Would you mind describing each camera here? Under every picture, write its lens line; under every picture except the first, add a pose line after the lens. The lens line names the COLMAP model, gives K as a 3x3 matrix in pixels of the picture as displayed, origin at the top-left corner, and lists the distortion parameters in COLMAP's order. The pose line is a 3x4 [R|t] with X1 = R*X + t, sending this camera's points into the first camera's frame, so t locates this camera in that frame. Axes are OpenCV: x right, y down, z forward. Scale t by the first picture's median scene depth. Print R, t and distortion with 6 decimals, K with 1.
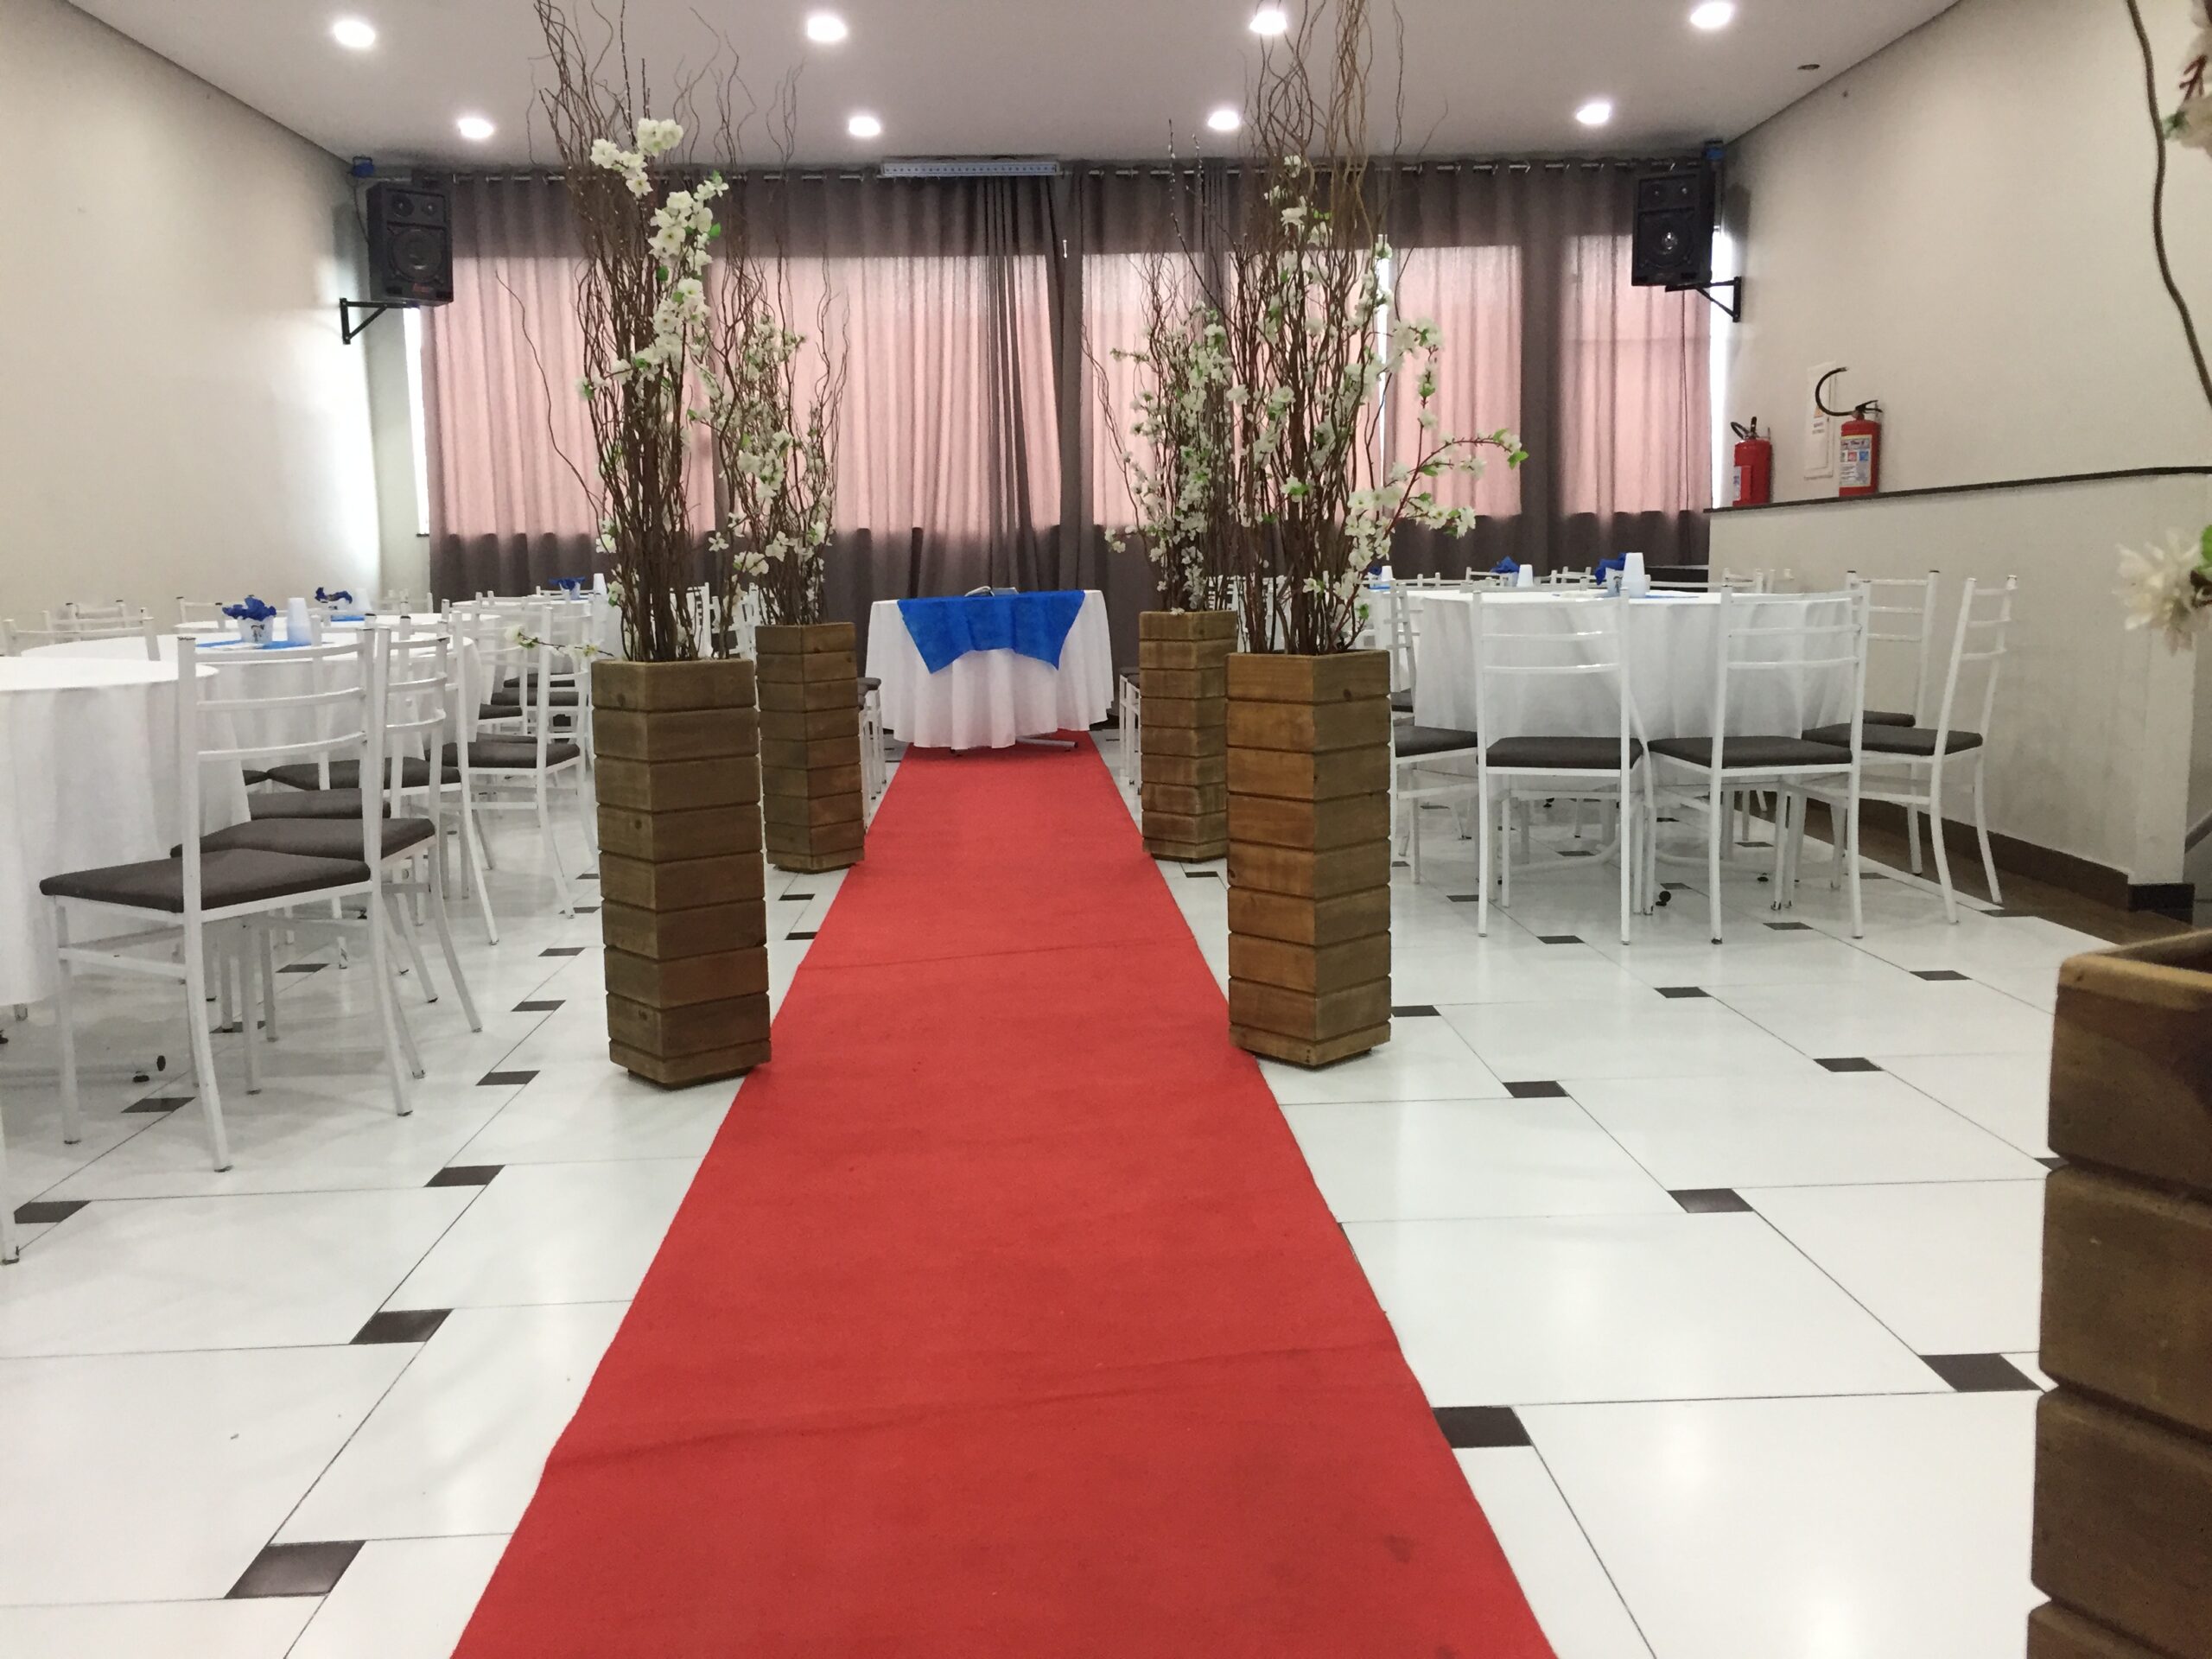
lens RADIAL K [[1913.6, 0, 1118.6], [0, 1913.6, 815.6], [0, 0, 1]] dist [0.077832, -0.069755]
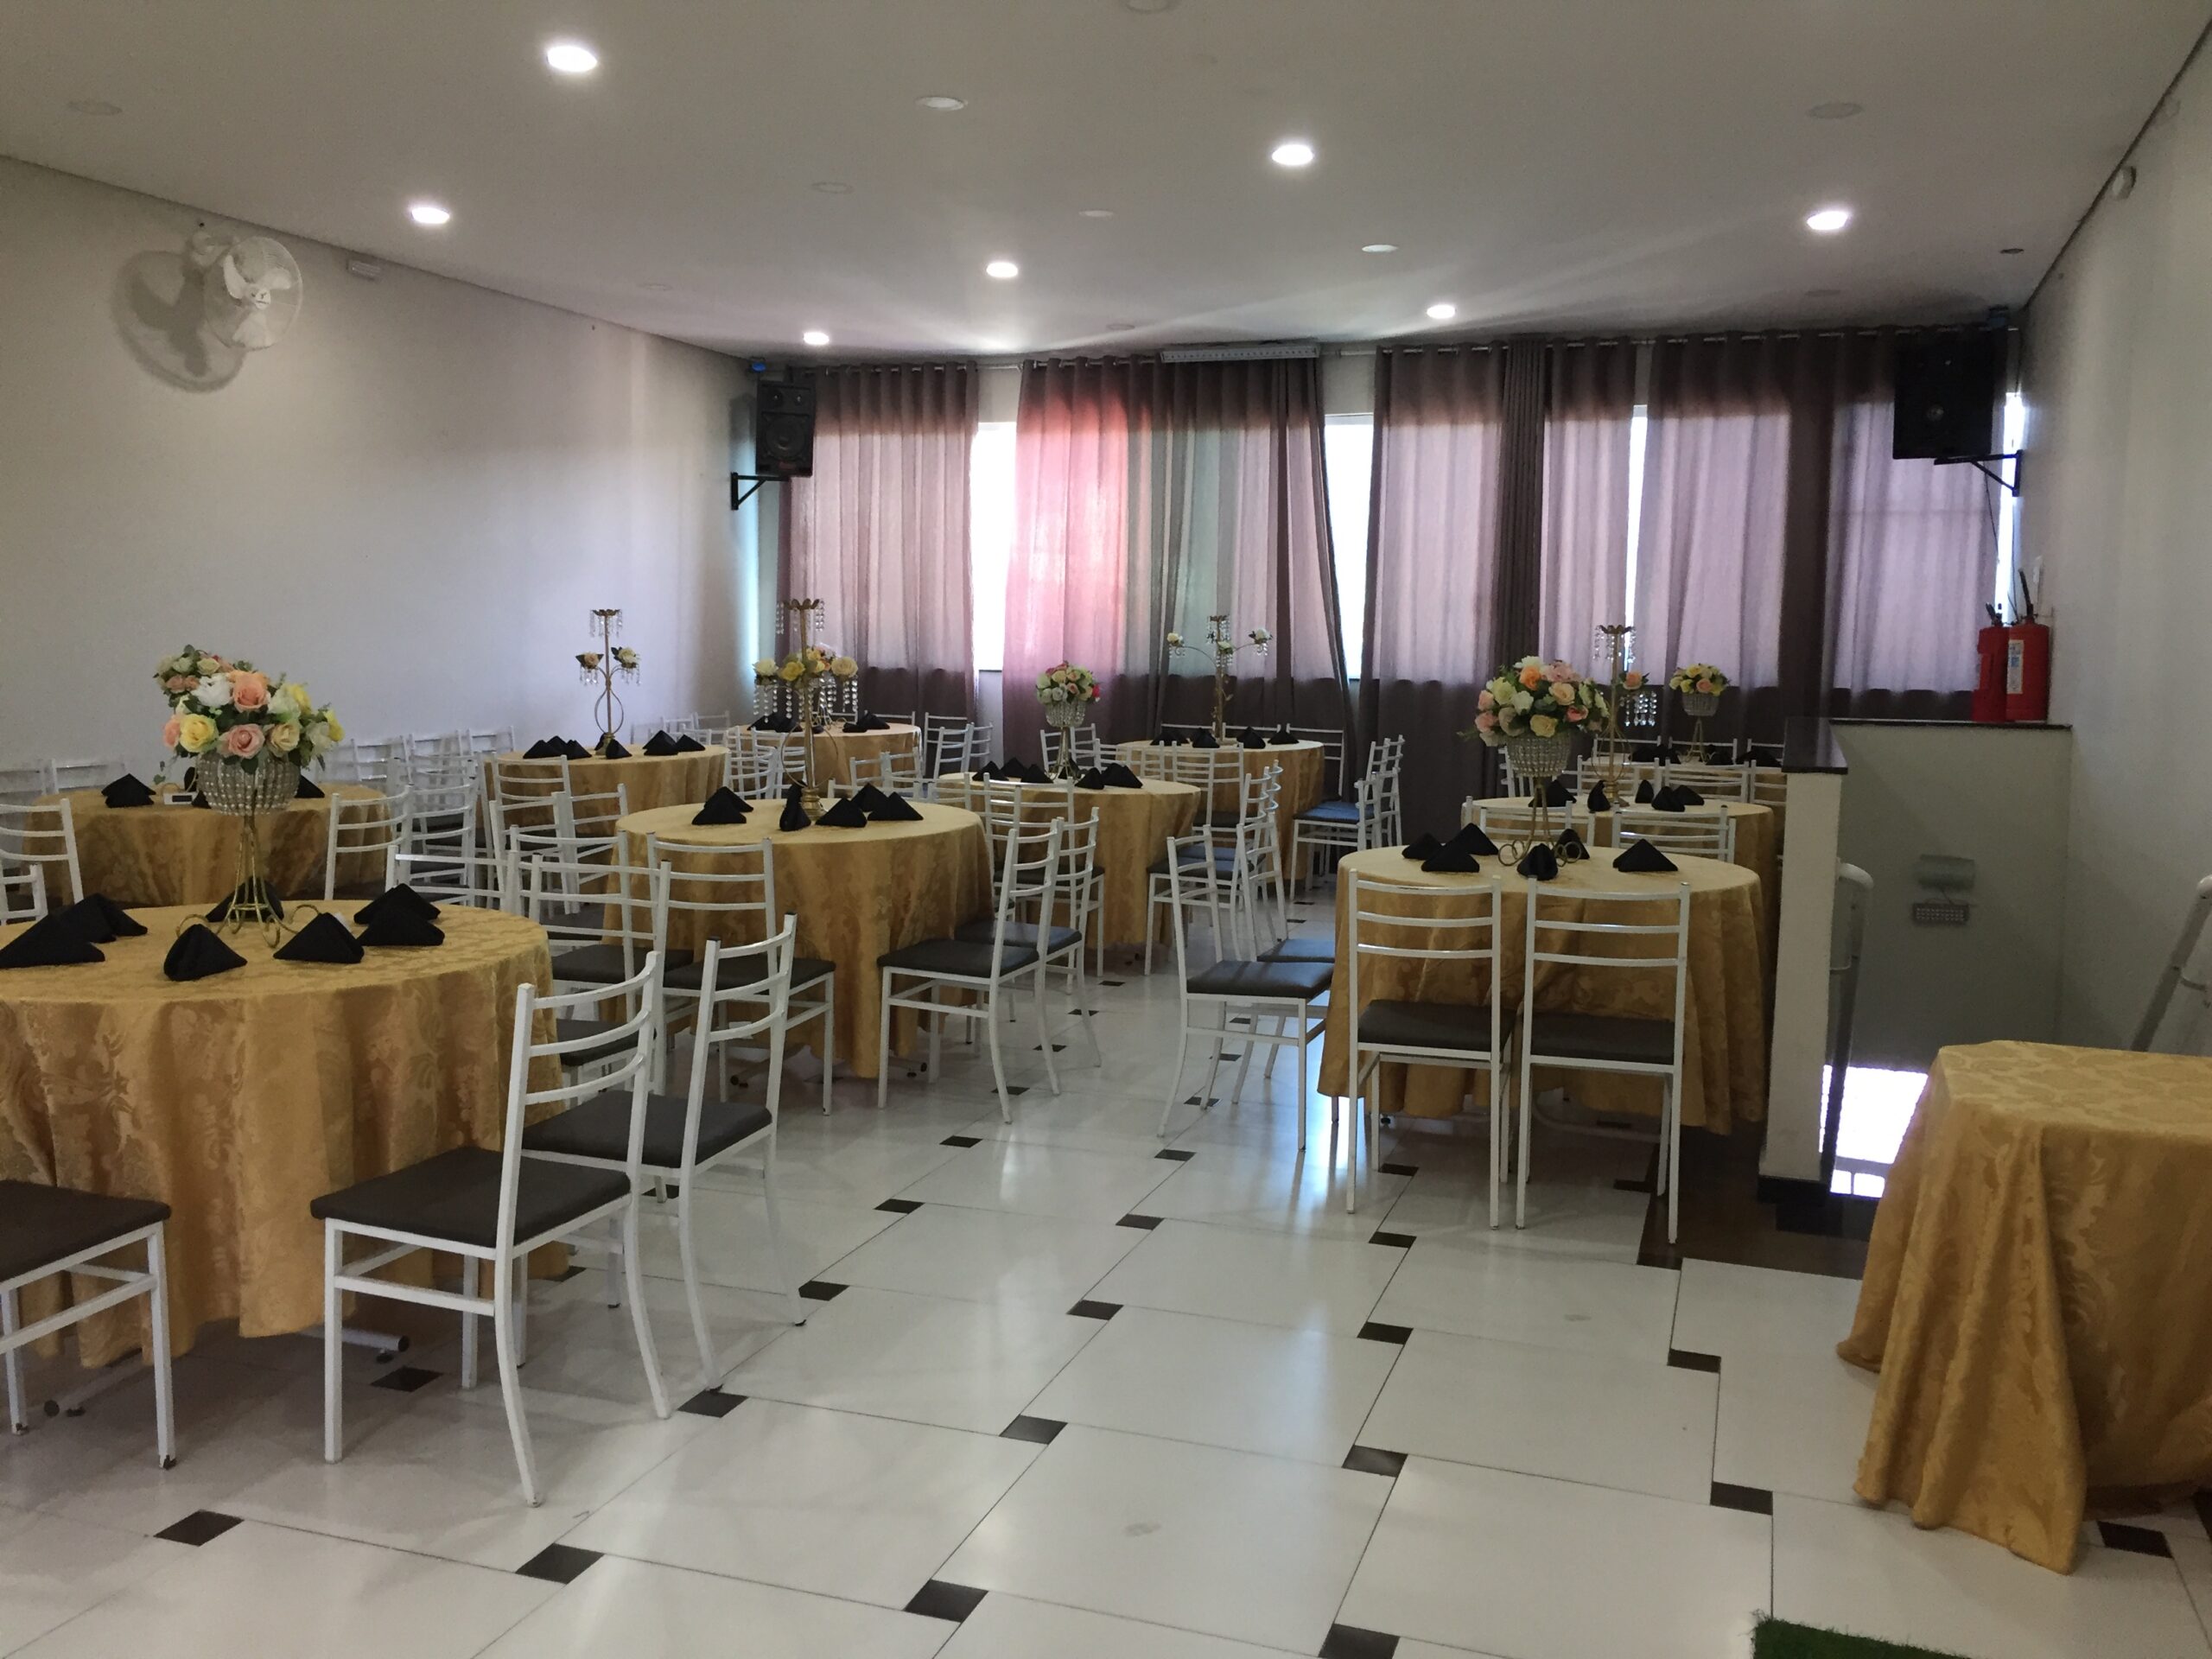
lens RADIAL K [[1913.6, 0, 1112.7], [0, 1913.6, 810.3], [0, 0, 1]] dist [0.077832, -0.069755]
pose [[0.931969, 0.067138, -0.356268, 0.453984], [-0.077618, 0.996868, -0.015184, -0.098336], [0.354133, 0.041804, 0.934260, -0.047725]]
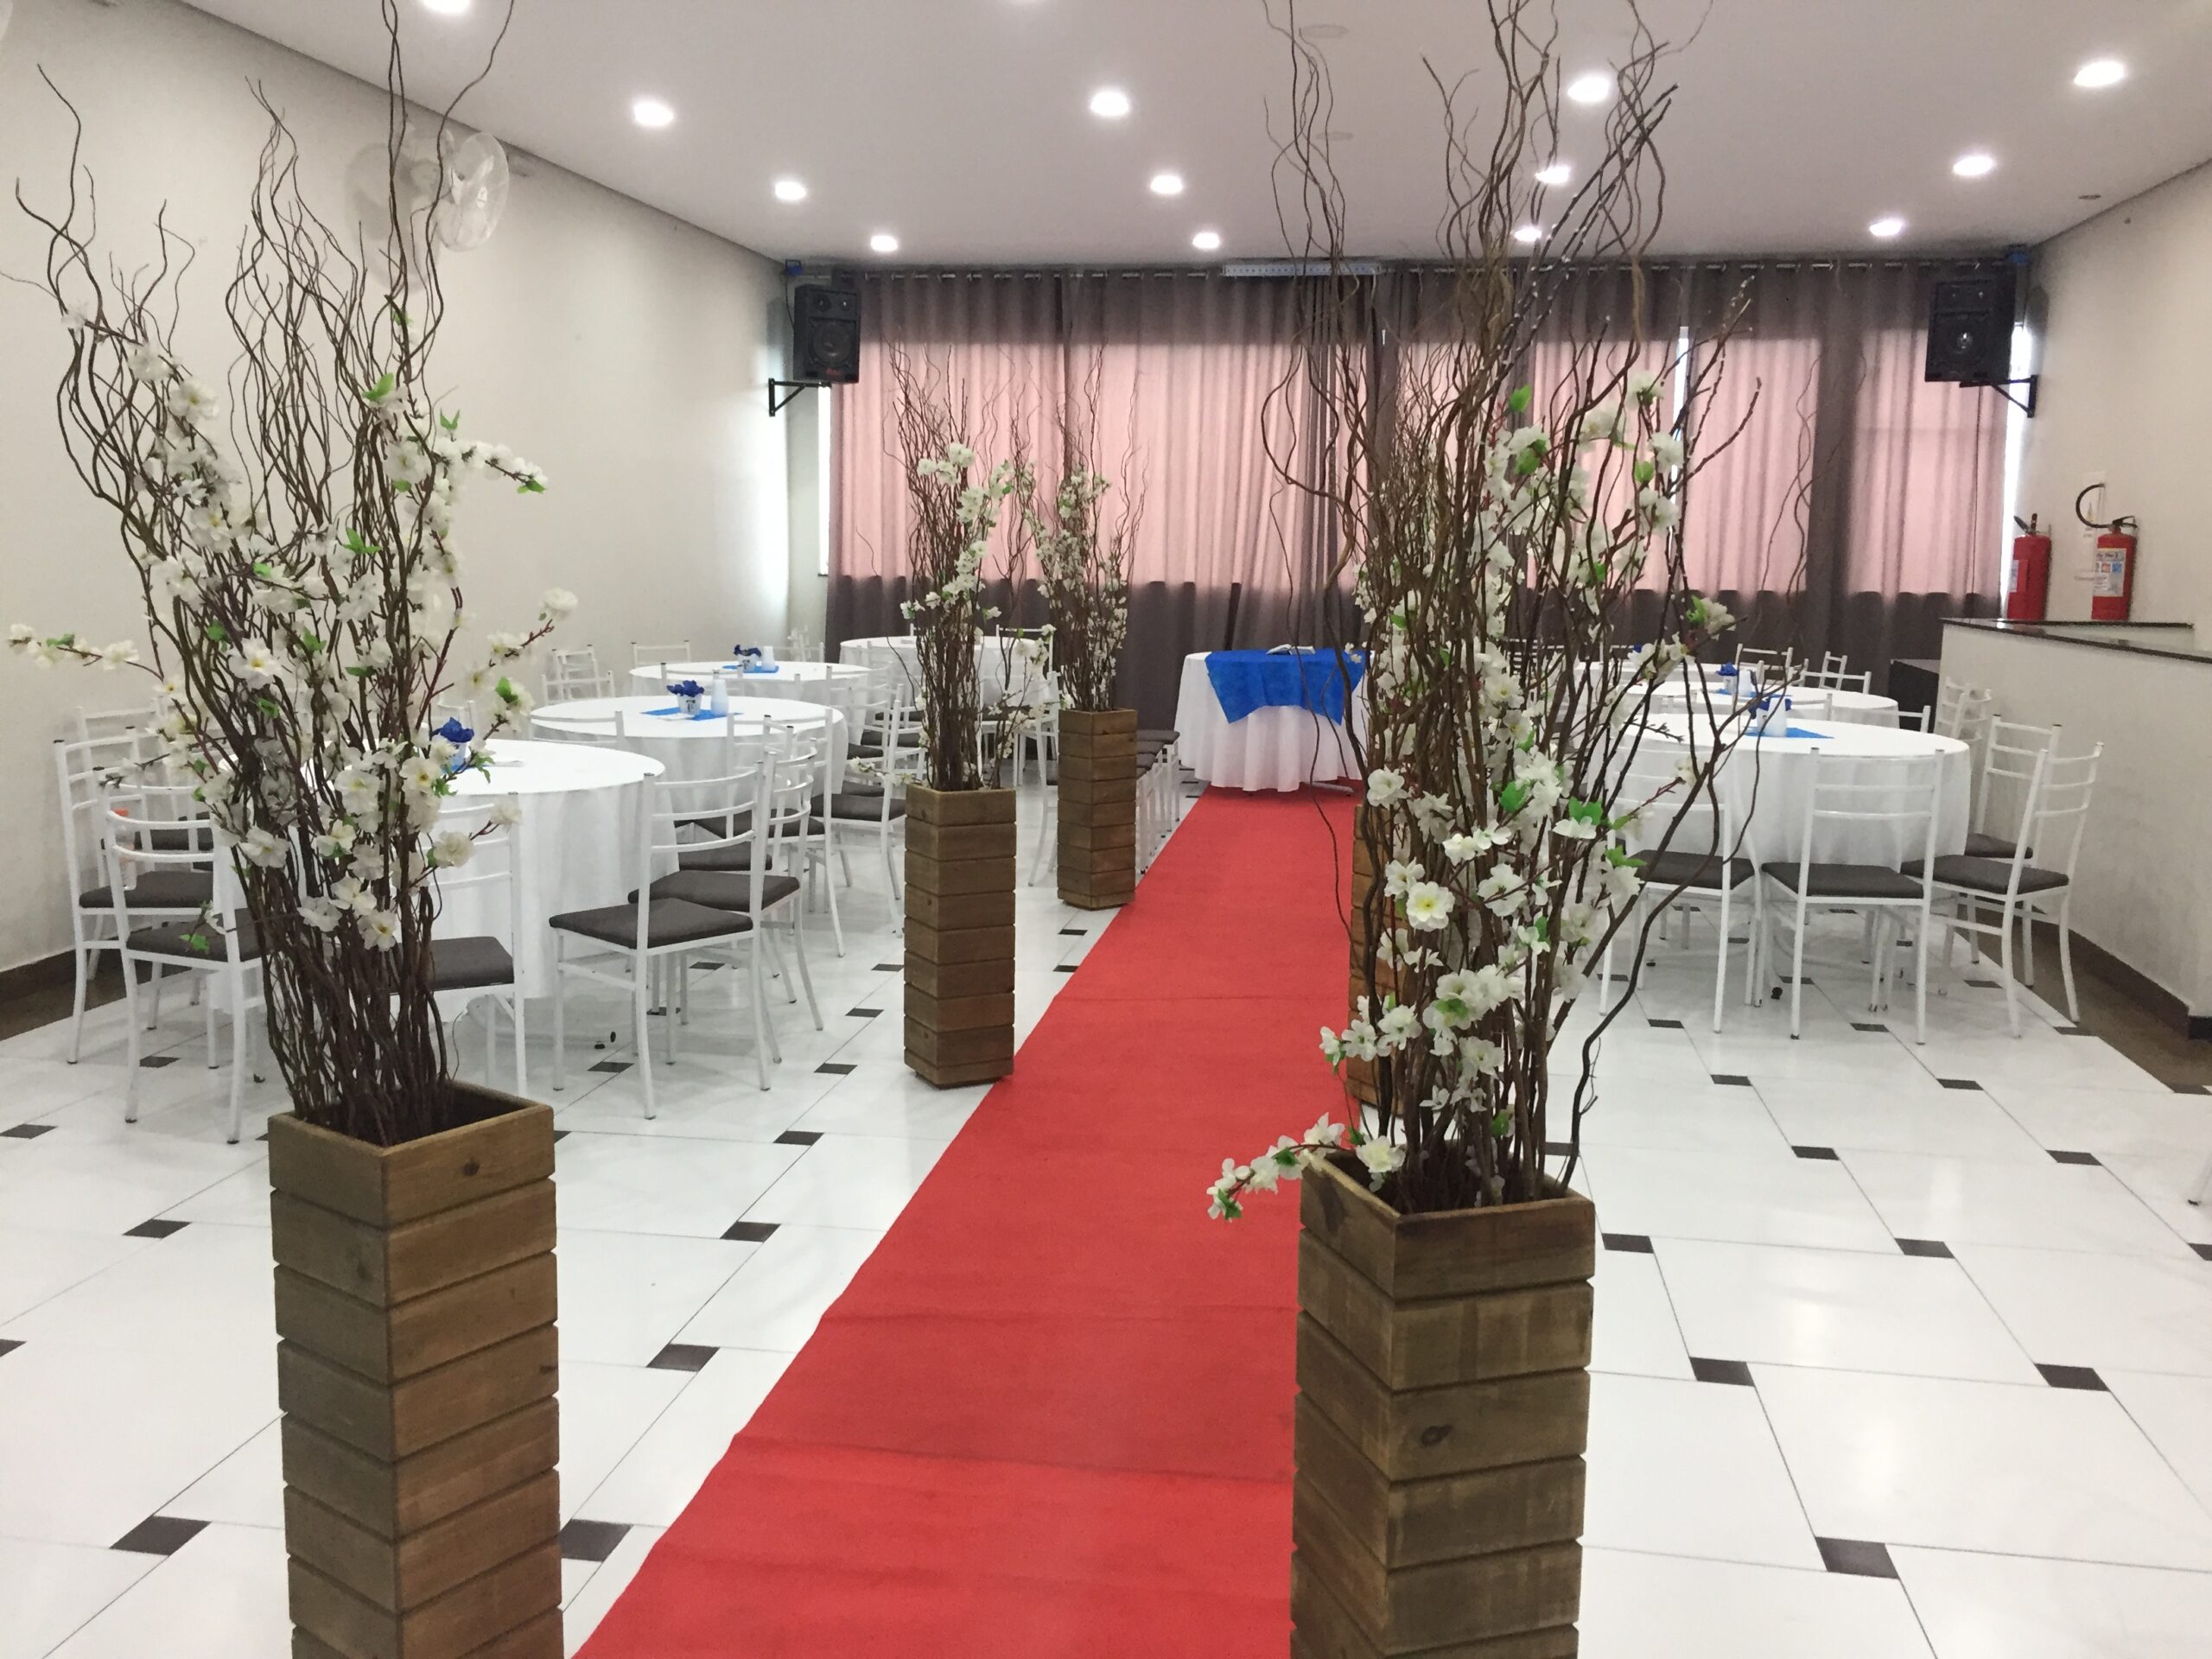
lens RADIAL K [[1913.6, 0, 1110.3], [0, 1913.6, 808.2], [0, 0, 1]] dist [0.077832, -0.069755]
pose [[0.979100, 0.061422, -0.193881, 0.089086], [-0.059867, 0.998110, 0.013873, -0.053853], [0.194367, -0.001976, 0.980927, -0.215050]]
